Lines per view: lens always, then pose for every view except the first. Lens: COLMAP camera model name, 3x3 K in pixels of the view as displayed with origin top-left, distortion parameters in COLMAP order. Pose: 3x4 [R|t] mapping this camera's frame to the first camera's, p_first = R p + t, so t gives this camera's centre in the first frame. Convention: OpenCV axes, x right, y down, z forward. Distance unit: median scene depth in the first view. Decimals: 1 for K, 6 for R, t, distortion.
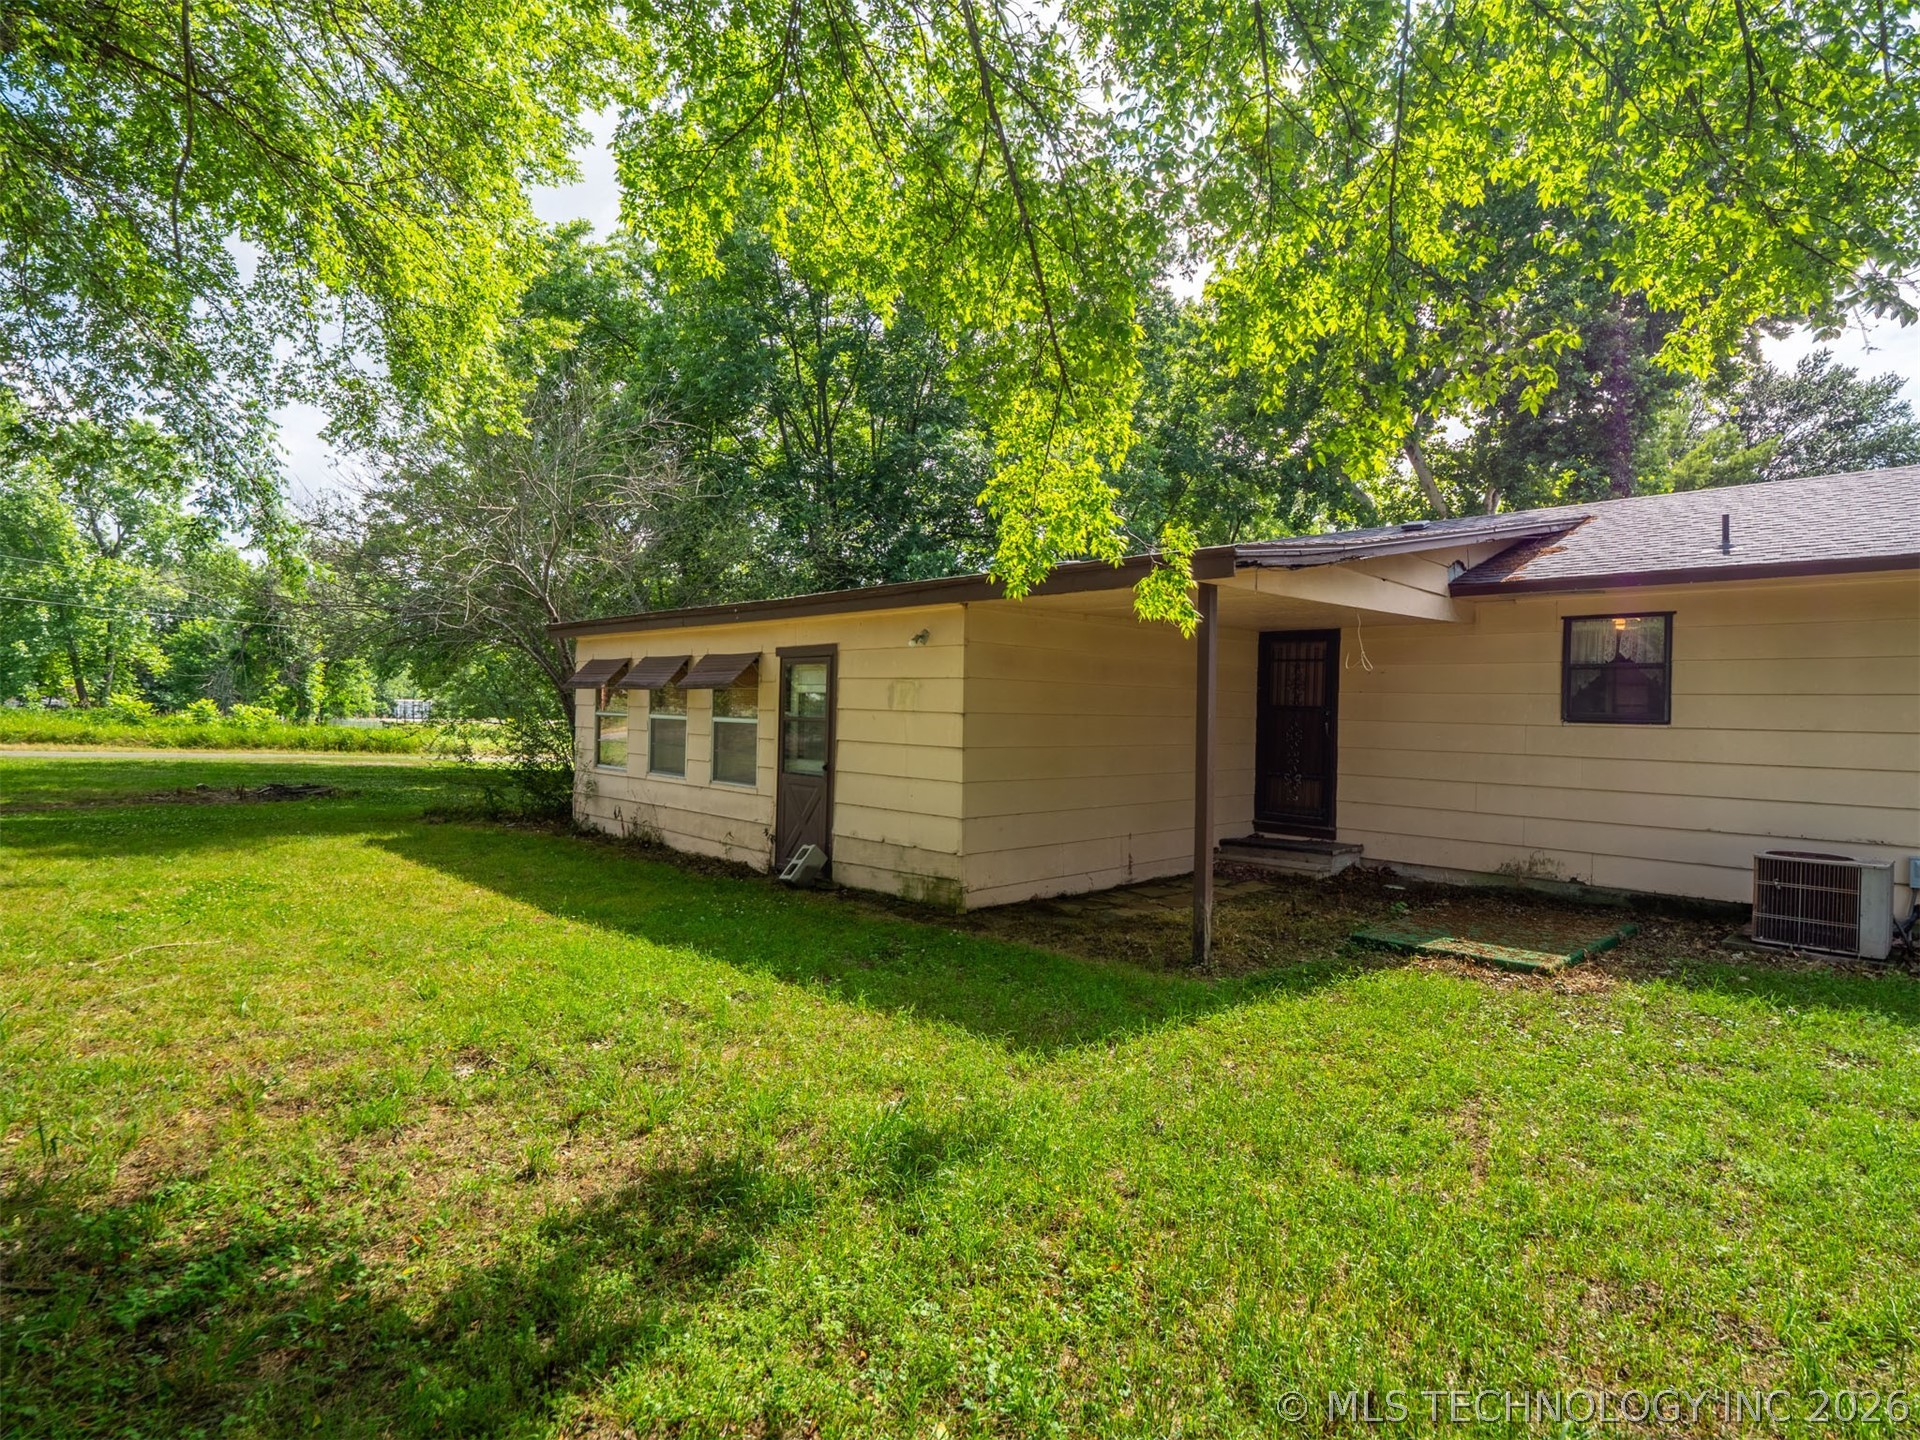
lens RADIAL K [[988.4, 0, 960.0], [0, 988.4, 720.0], [0, 0, 1]] dist [-0.000395, -0.000423]
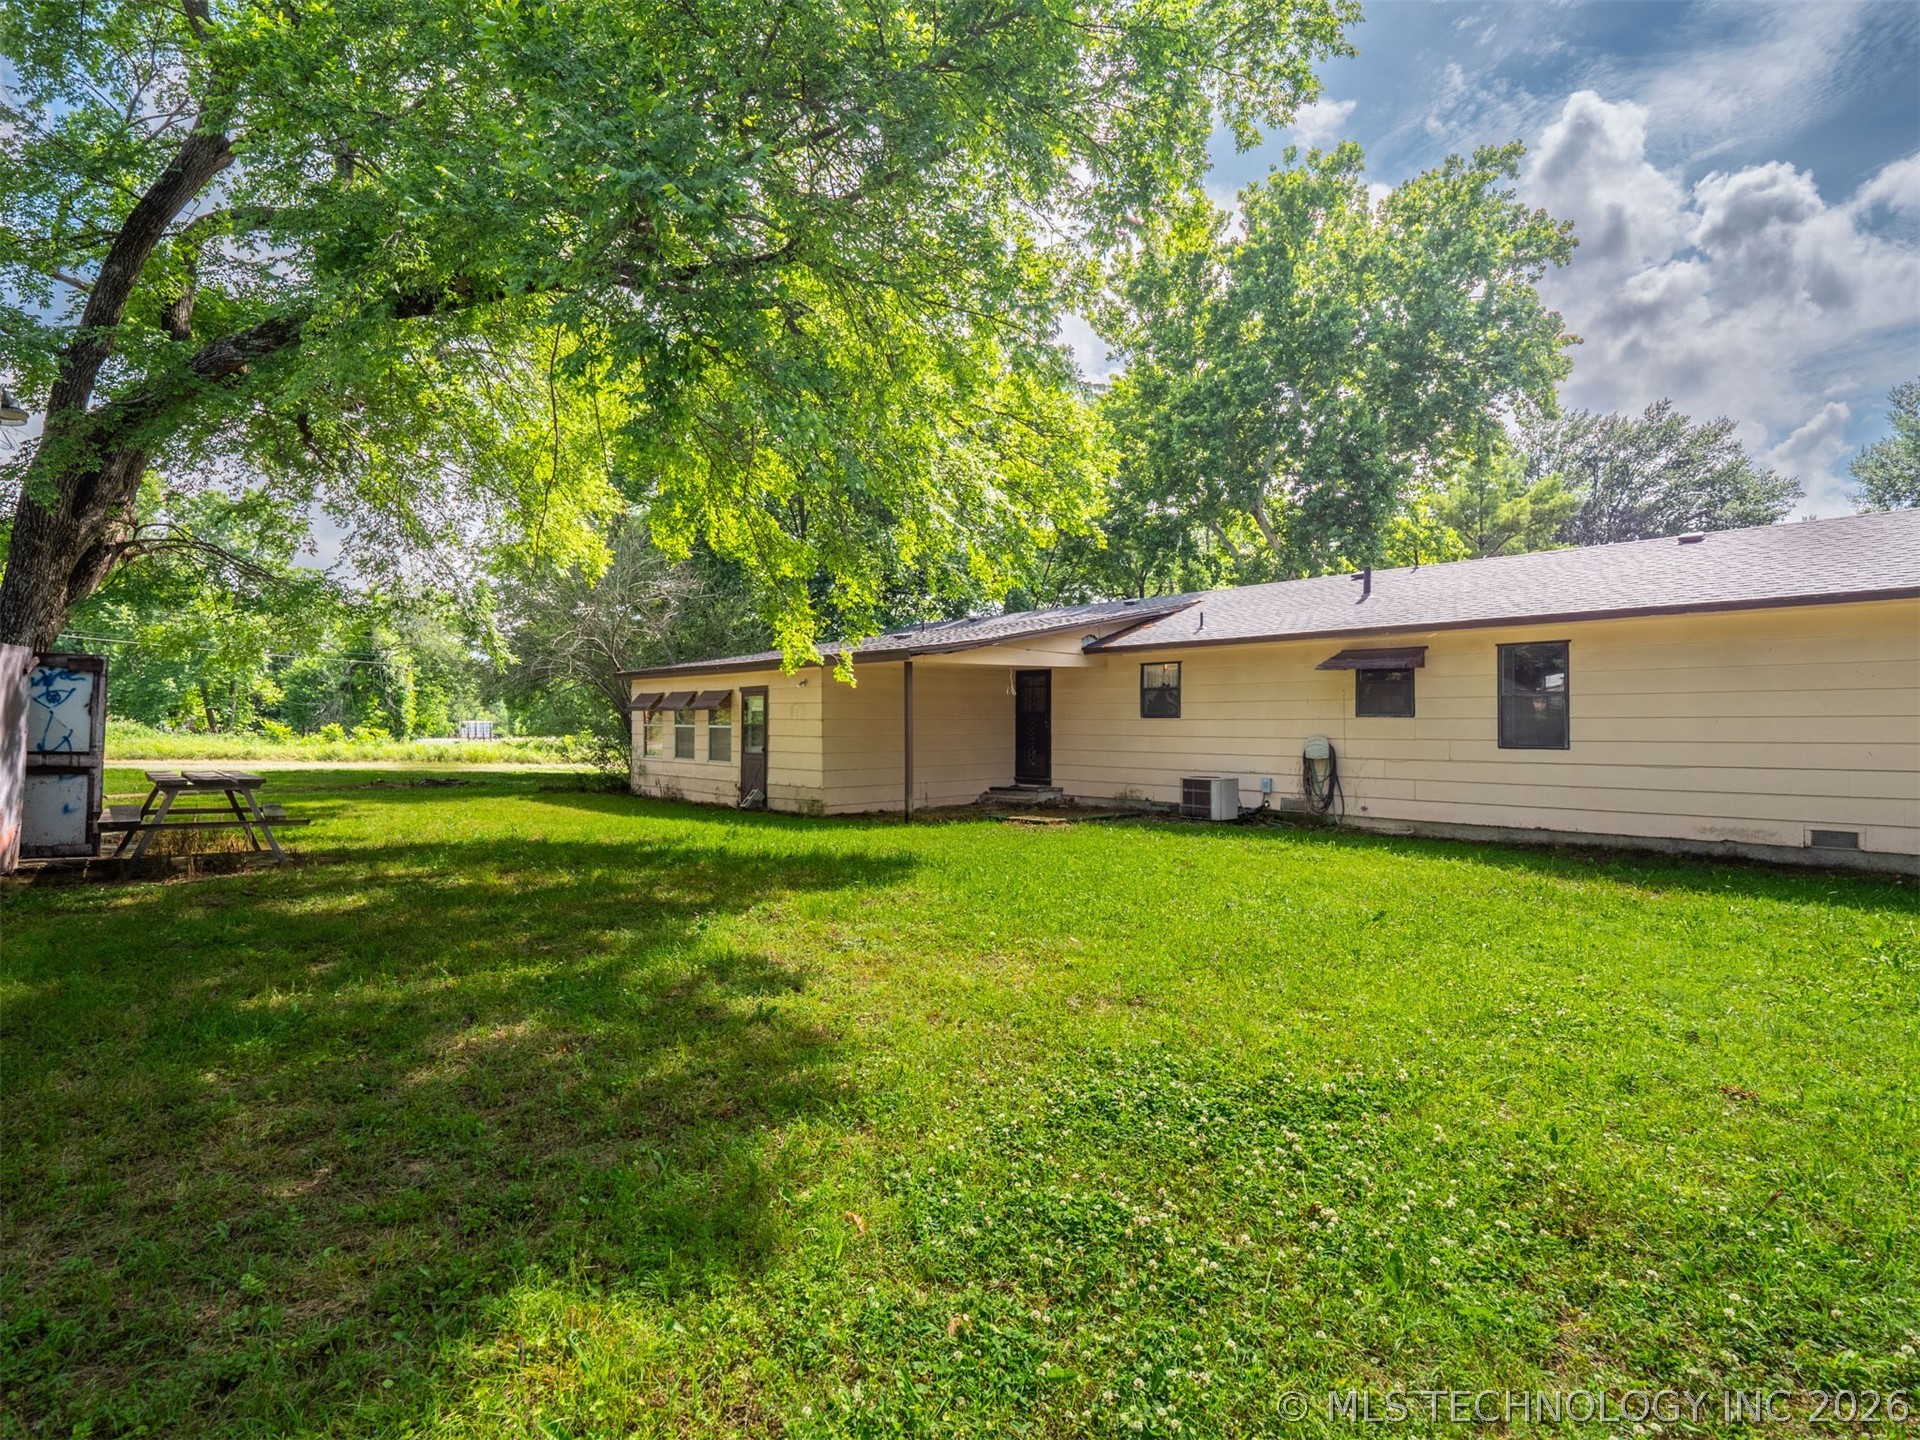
lens RADIAL K [[934.5, 0, 957.1], [0, 934.5, 725.3], [0, 0, 1]] dist [-0.002689, -0.000656]
pose [[0.999484, -0.020468, -0.024753, 0.257108], [0.020345, 0.999779, -0.005220, 0.016142], [0.024855, 0.004714, 0.999680, -0.726782]]
